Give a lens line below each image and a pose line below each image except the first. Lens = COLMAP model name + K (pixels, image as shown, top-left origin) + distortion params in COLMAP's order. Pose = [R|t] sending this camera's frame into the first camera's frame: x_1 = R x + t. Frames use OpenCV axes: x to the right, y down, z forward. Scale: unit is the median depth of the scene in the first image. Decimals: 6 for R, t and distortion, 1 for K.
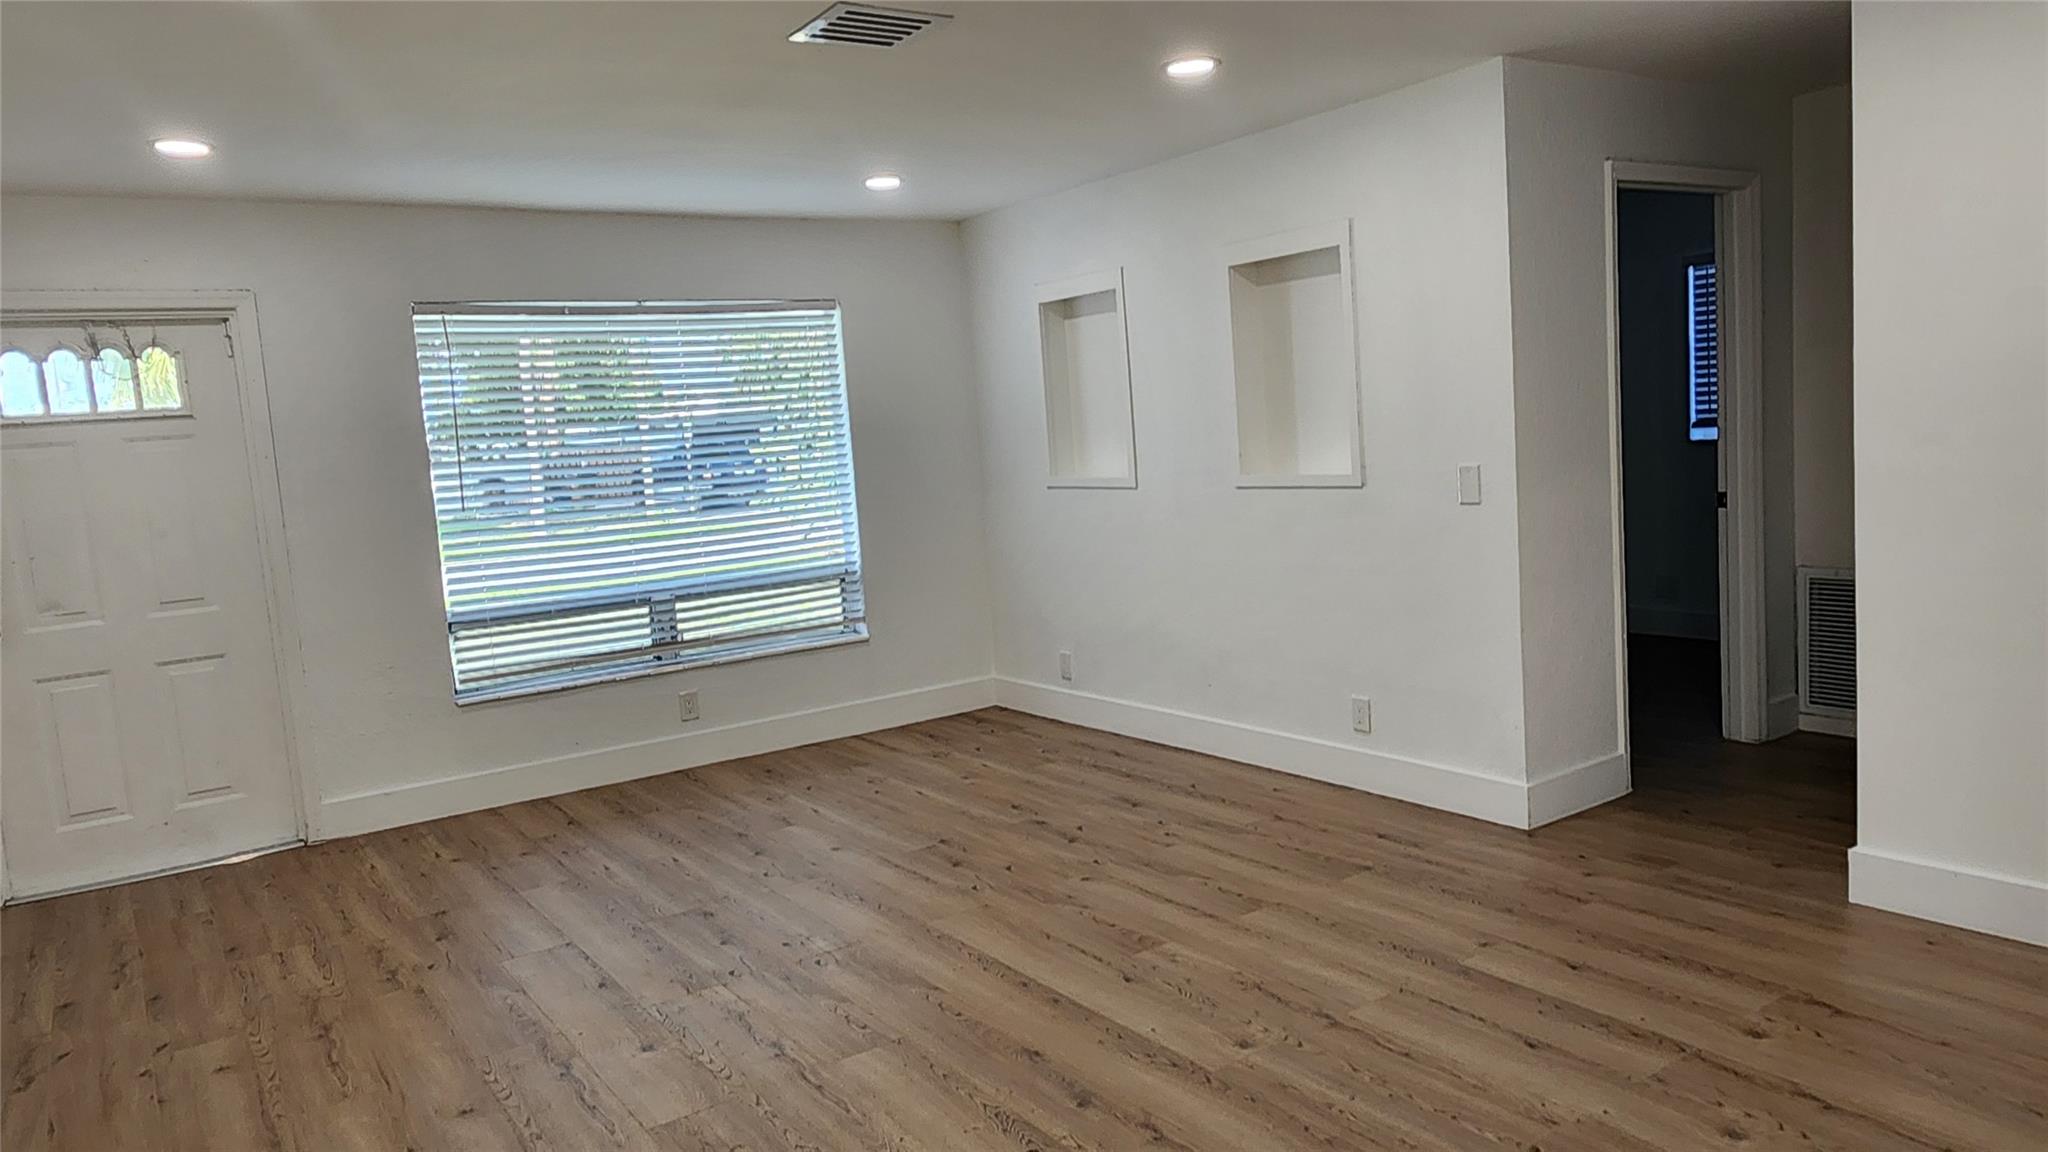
lens RADIAL K [[1333.5, 0, 1019.9], [0, 1333.5, 575.9], [0, 0, 1]] dist [0.008475, 0.000836]
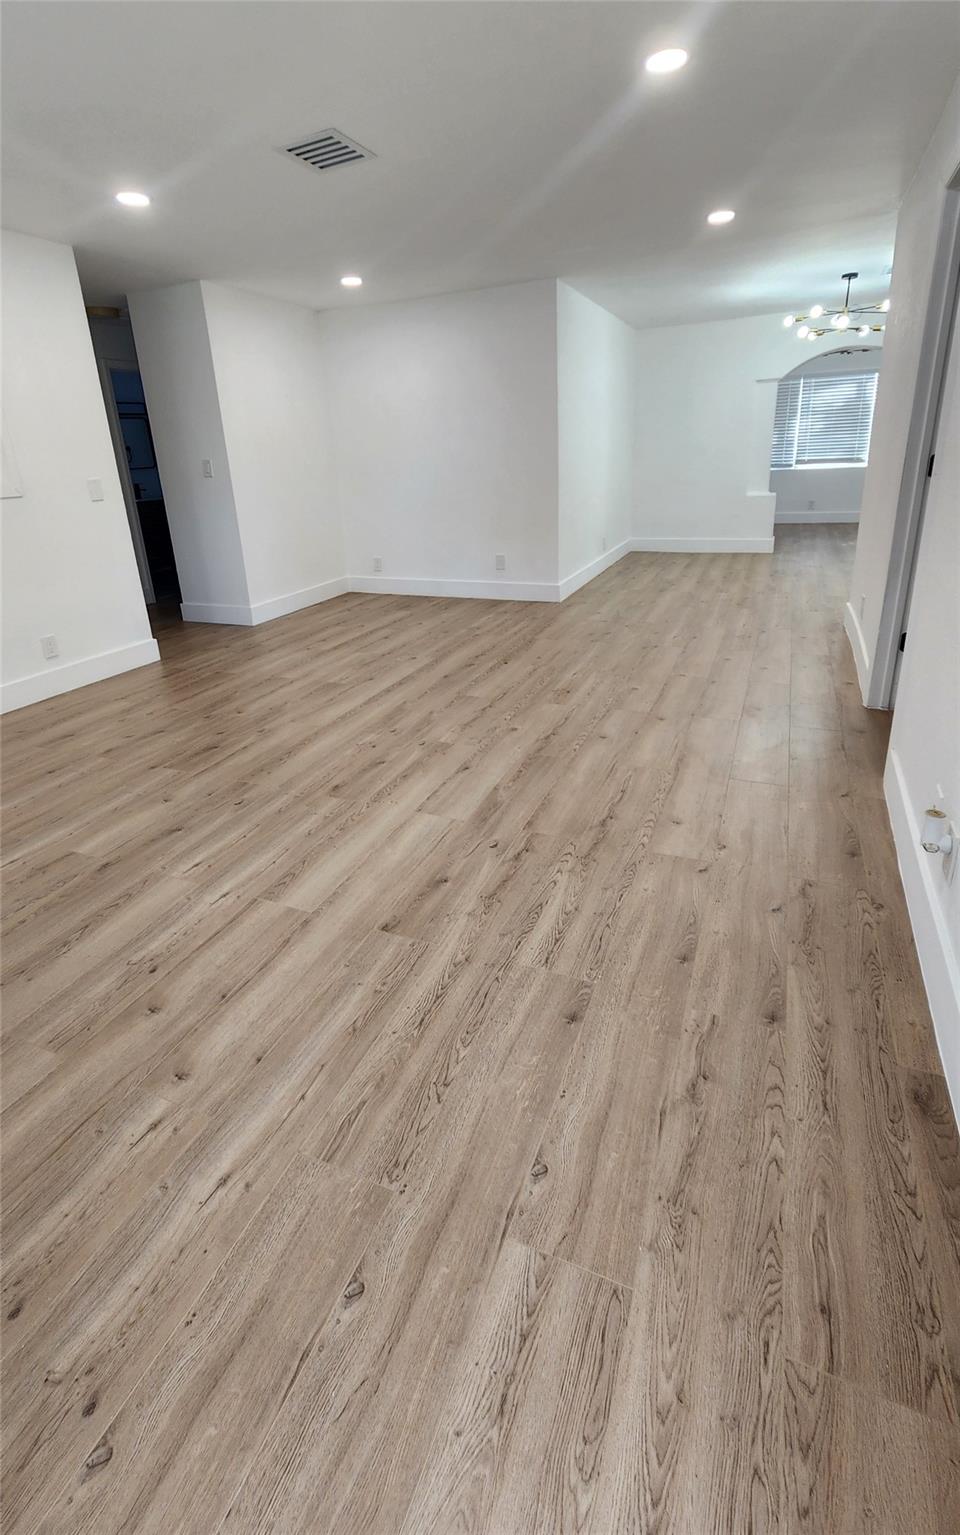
lens RADIAL K [[704.6, 0, 472.9], [0, 704.6, 693.3], [0, 0, 1]] dist [0.007561, -0.002724]
pose [[-0.519390, -0.182588, 0.834803, -0.890620], [0.179256, 0.931891, 0.315351, -0.024041], [-0.835525, 0.313433, -0.451285, 1.216813]]
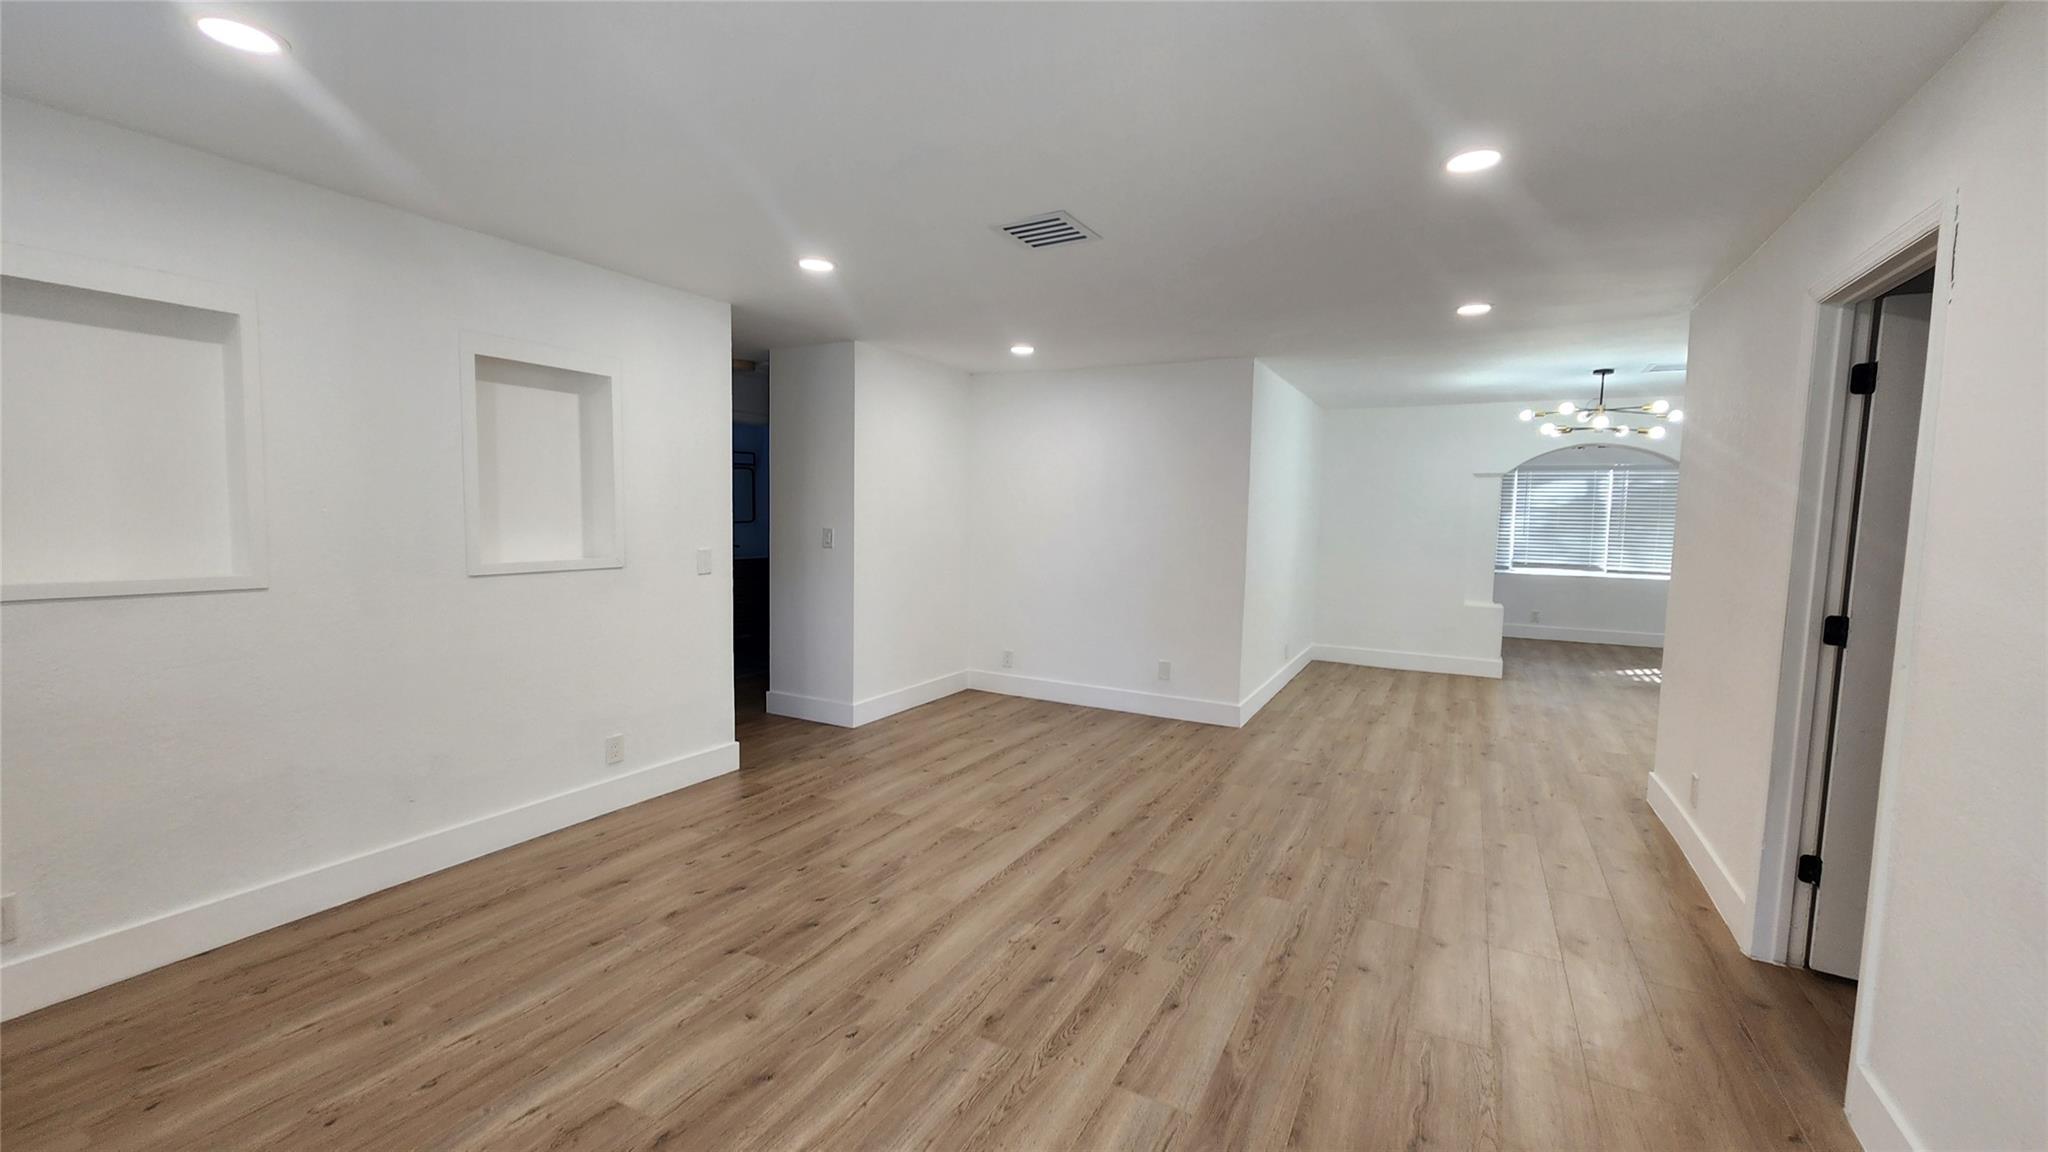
lens RADIAL K [[846.3, 0, 1018.0], [0, 846.3, 571.9], [0, 0, 1]] dist [0.005804, -0.000277]
pose [[-0.455887, -0.000431, 0.890038, -0.780634], [0.114812, 0.991616, 0.059288, -0.081046], [-0.882601, 0.129216, -0.452016, 1.251310]]
